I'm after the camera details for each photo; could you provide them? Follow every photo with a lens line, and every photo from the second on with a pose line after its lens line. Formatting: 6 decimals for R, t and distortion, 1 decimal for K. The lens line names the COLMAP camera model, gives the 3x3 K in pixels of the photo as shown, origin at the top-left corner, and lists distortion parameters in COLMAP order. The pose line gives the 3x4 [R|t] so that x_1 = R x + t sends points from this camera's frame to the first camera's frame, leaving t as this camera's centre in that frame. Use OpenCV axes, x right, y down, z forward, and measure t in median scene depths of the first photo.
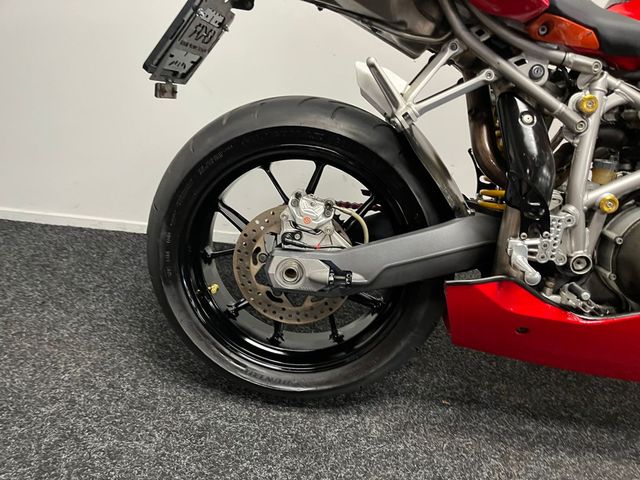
lens RADIAL K [[484.2, 0, 324.1], [0, 484.2, 244.6], [0, 0, 1]] dist [0.073347, -0.101414]
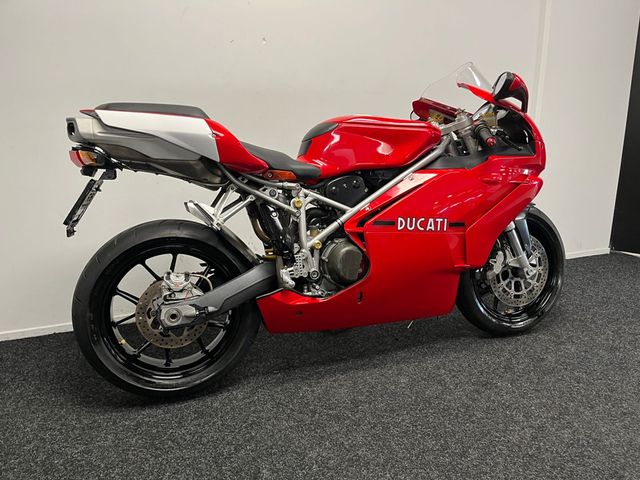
lens RADIAL K [[484.2, 0, 325.8], [0, 484.2, 244.3], [0, 0, 1]] dist [0.073347, -0.101414]
pose [[0.907908, -0.201172, 0.367741, -0.169595], [0.251188, 0.963451, -0.093099, 0.113385], [-0.335571, 0.176897, 0.925256, -0.924773]]
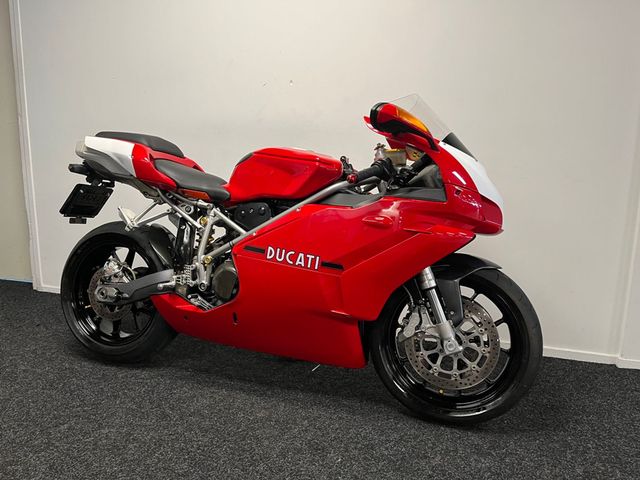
lens RADIAL K [[484.2, 0, 319.4], [0, 484.2, 243.9], [0, 0, 1]] dist [0.073347, -0.101414]
pose [[0.971461, -0.019500, -0.236396, 1.509257], [-0.040555, 0.968286, -0.246530, 0.366188], [0.233706, 0.249081, 0.939862, -1.026075]]
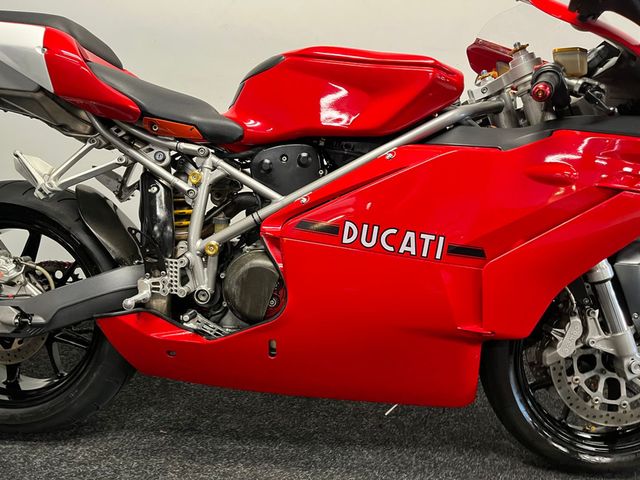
lens RADIAL K [[484.2, 0, 325.0], [0, 484.2, 239.4], [0, 0, 1]] dist [0.073347, -0.101414]
pose [[0.998048, -0.047297, 0.040779, 0.750109], [0.053995, 0.981633, -0.182979, 0.137027], [-0.031376, 0.184824, 0.982271, -0.286283]]
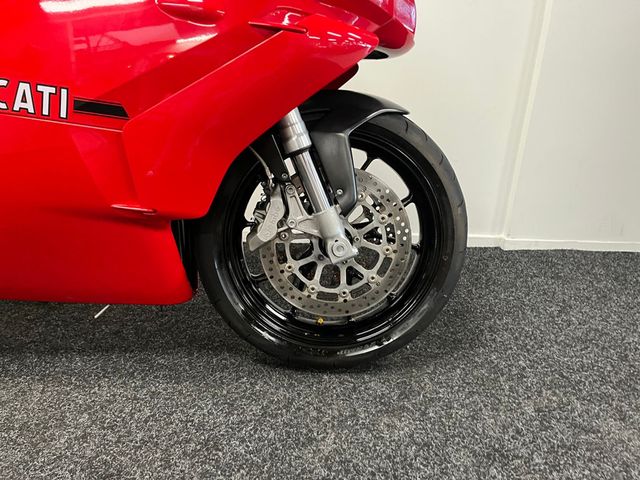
lens RADIAL K [[484.2, 0, 320.9], [0, 484.2, 237.3], [0, 0, 1]] dist [0.073347, -0.101414]
pose [[0.990779, -0.076607, 0.111754, 1.389396], [0.083354, 0.994888, -0.057003, 0.297787], [-0.106816, 0.065792, 0.992100, -0.130457]]
